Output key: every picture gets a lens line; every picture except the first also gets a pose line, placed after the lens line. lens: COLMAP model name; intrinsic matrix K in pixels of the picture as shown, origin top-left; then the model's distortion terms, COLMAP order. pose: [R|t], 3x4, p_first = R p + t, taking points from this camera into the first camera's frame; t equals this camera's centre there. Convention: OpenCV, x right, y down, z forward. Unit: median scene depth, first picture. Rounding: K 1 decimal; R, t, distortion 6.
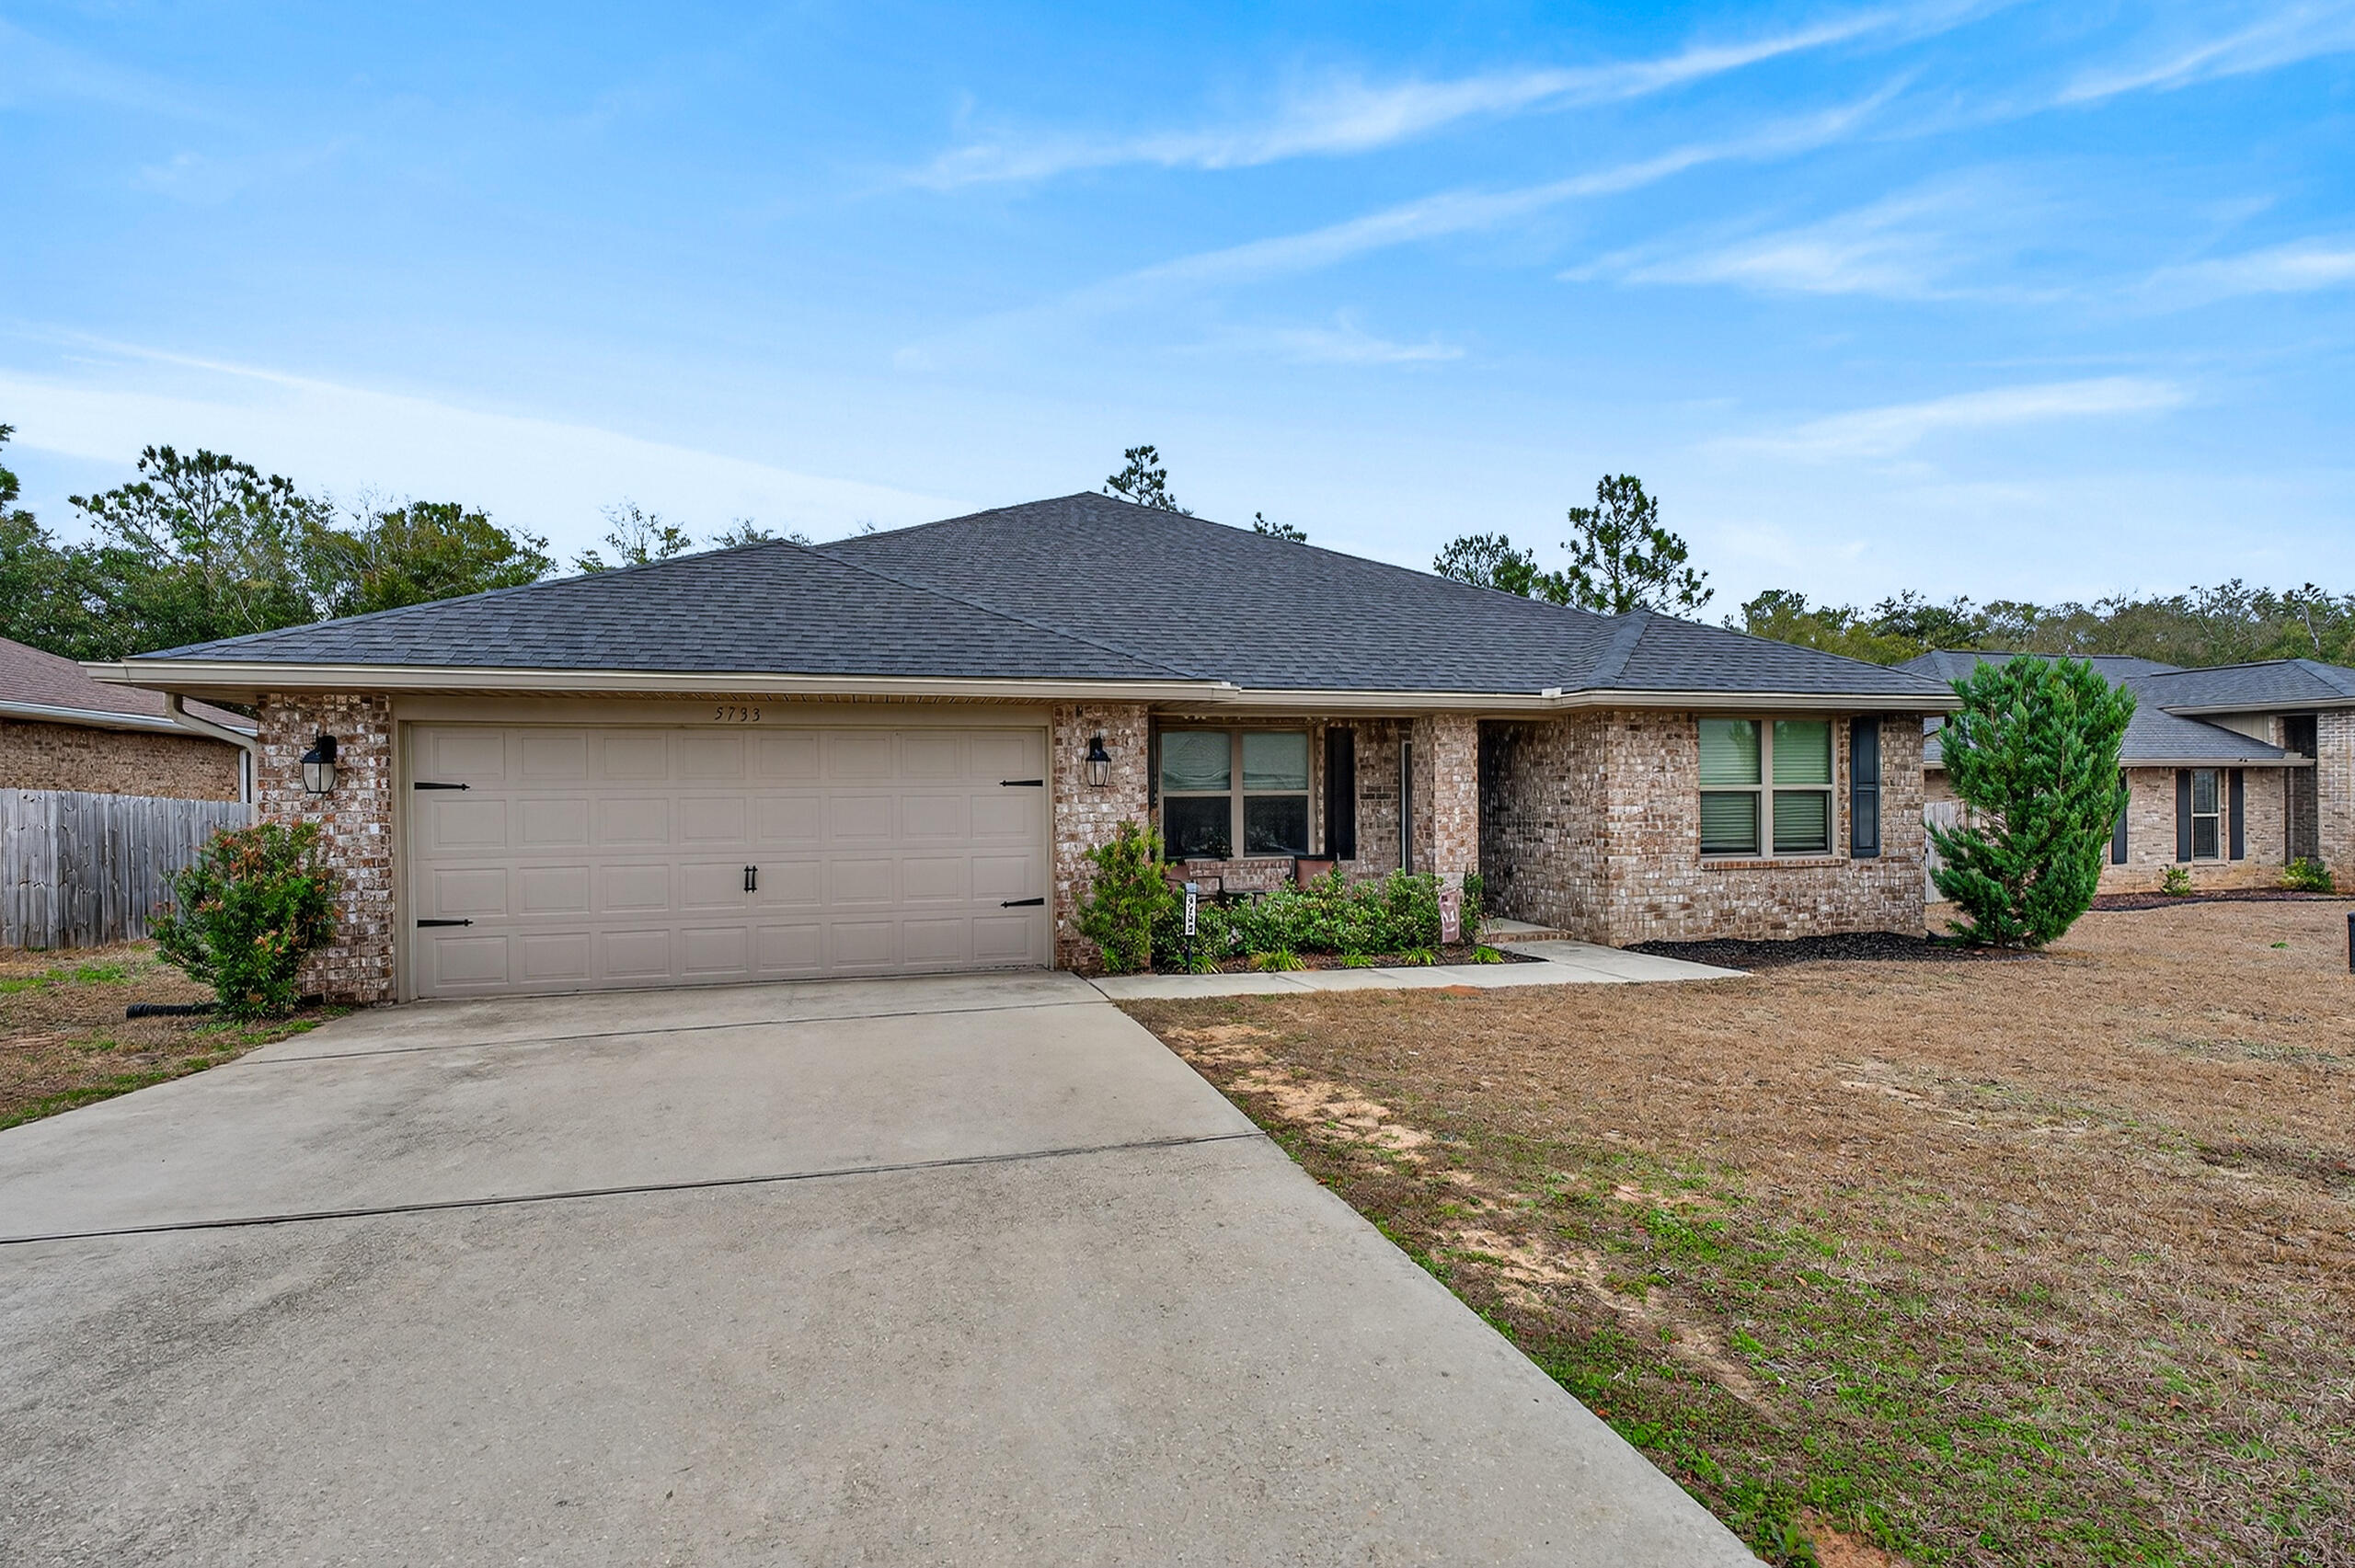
lens RADIAL K [[1066.7, 0, 1301.0], [0, 1066.7, 811.3], [0, 0, 1]] dist [-0.007263, -0.000316]
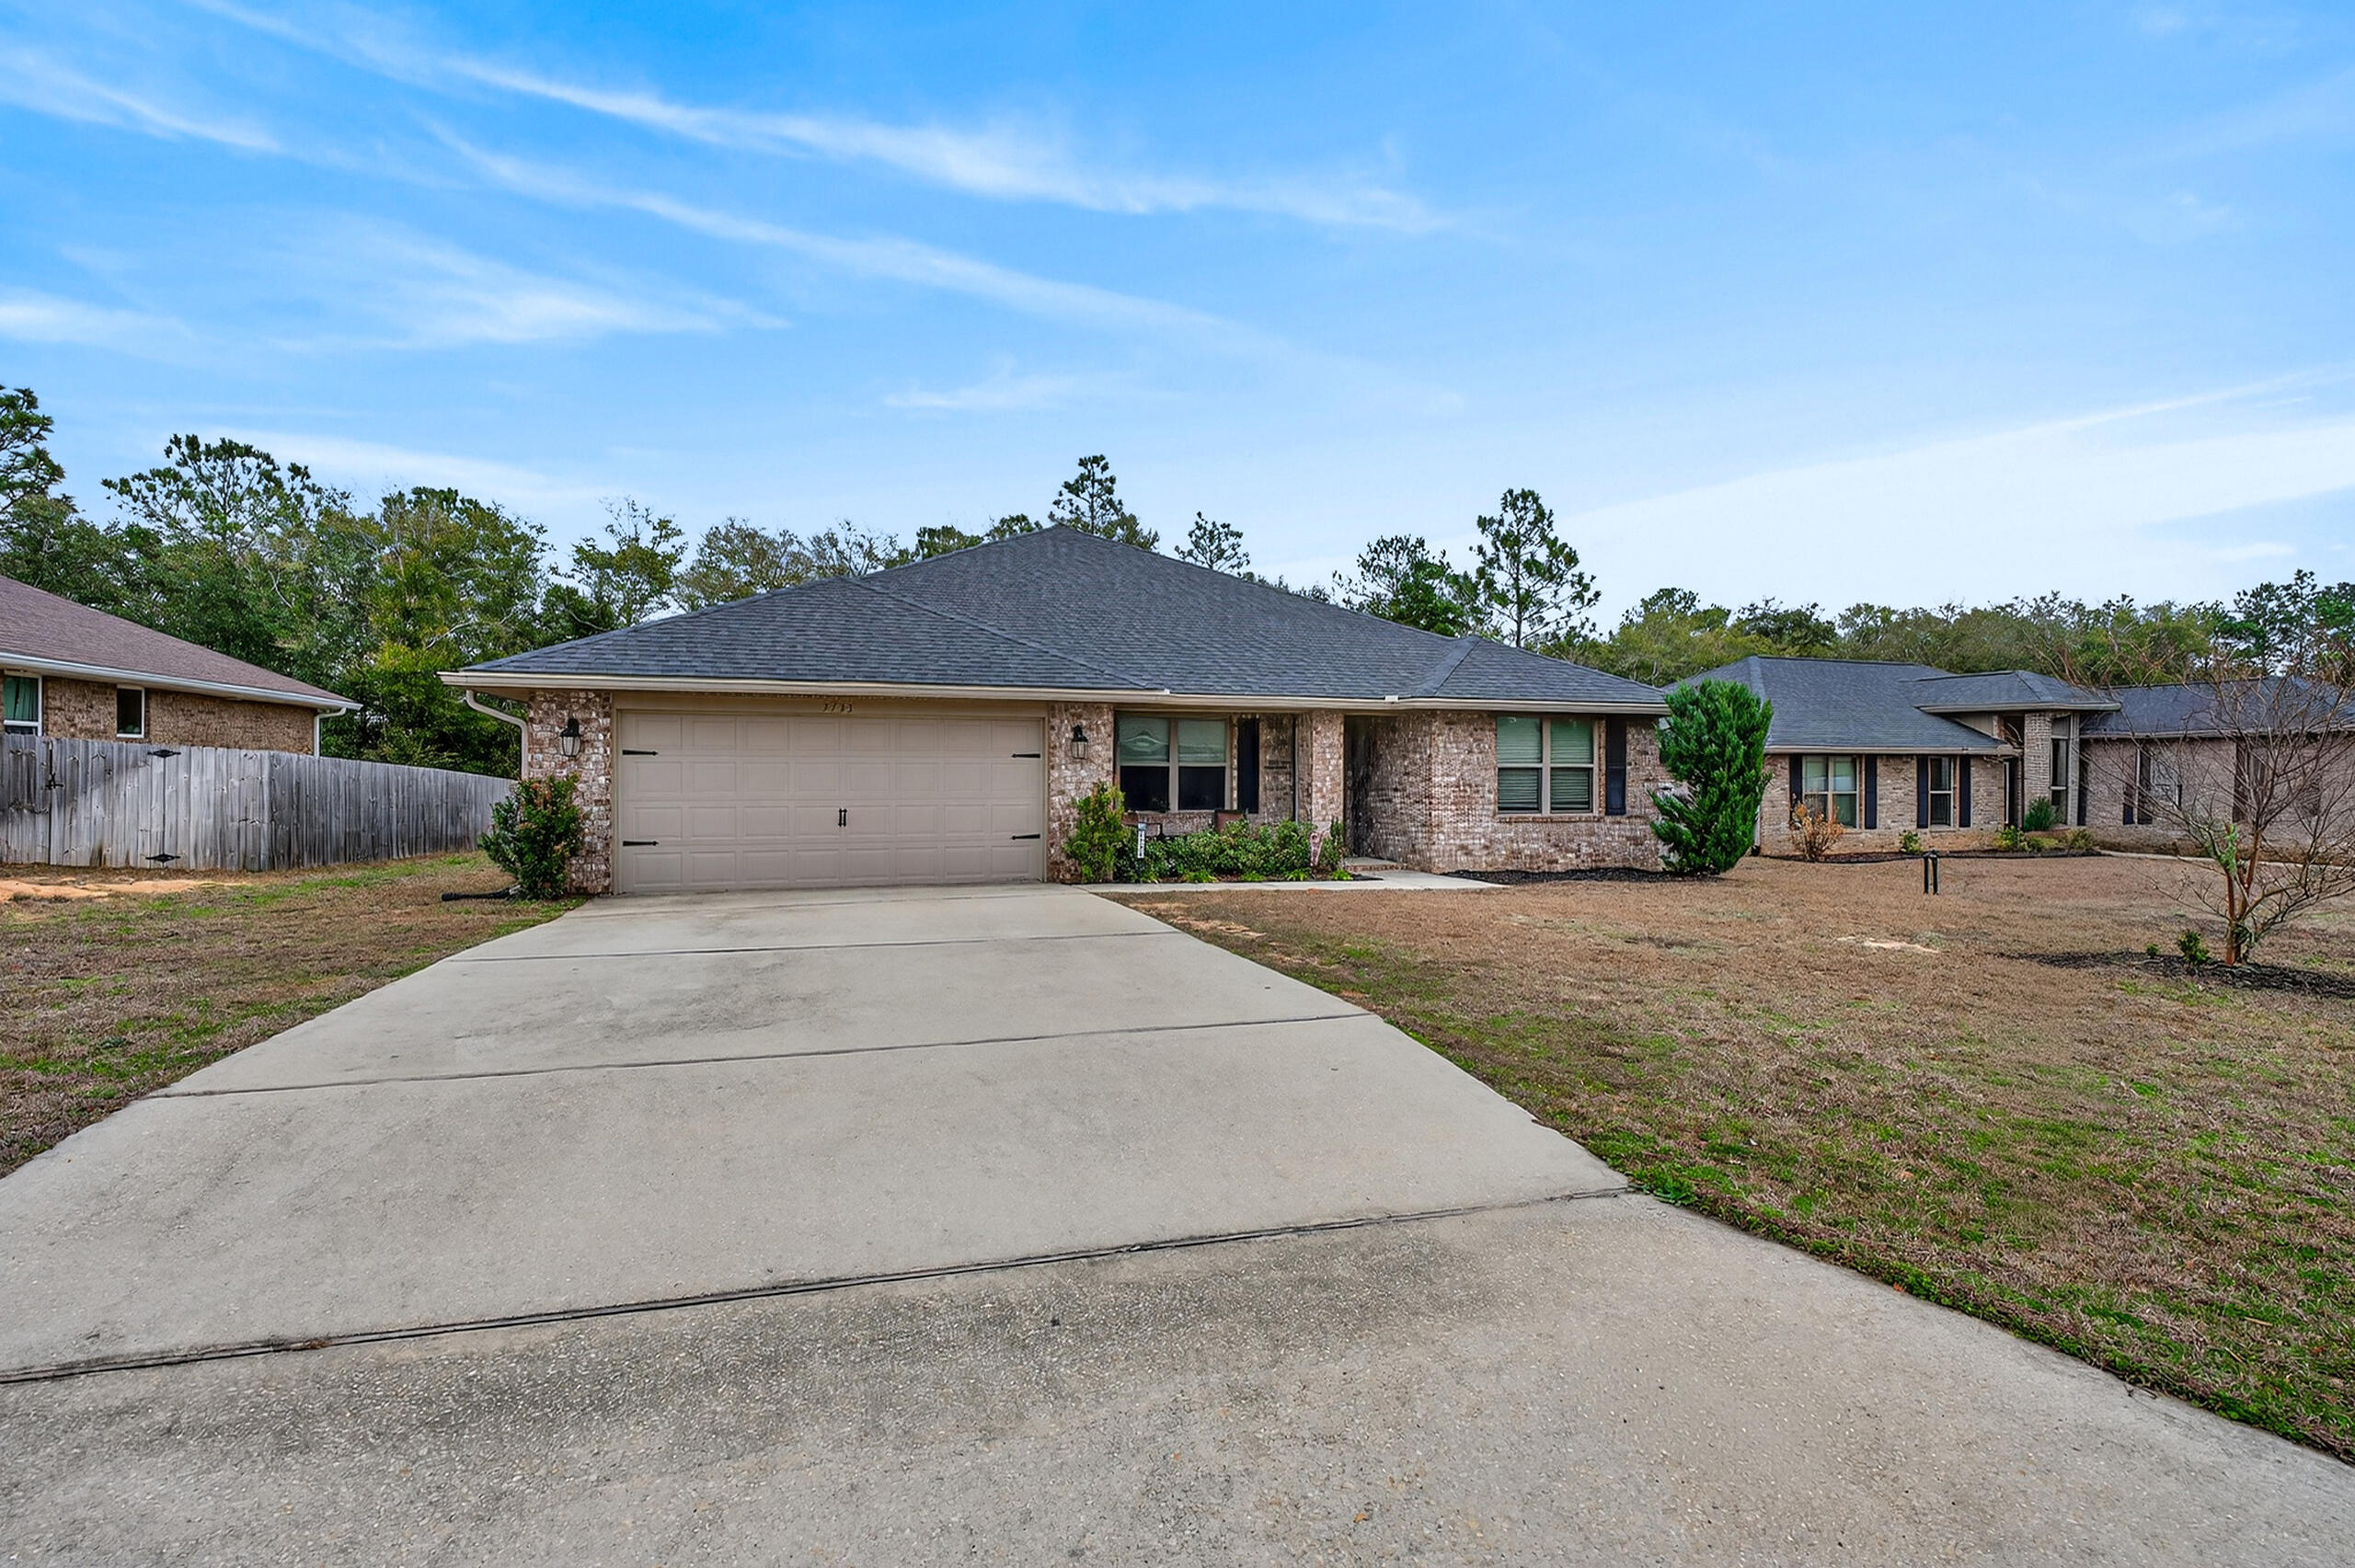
lens RADIAL K [[1066.7, 0, 1349.6], [0, 1066.7, 791.3], [0, 0, 1]] dist [-0.007263, -0.000316]
pose [[0.994909, 0.011015, 0.100173, 0.028504], [-0.011643, 0.999916, 0.005685, 0.007210], [-0.100101, -0.006822, 0.994954, -0.401951]]
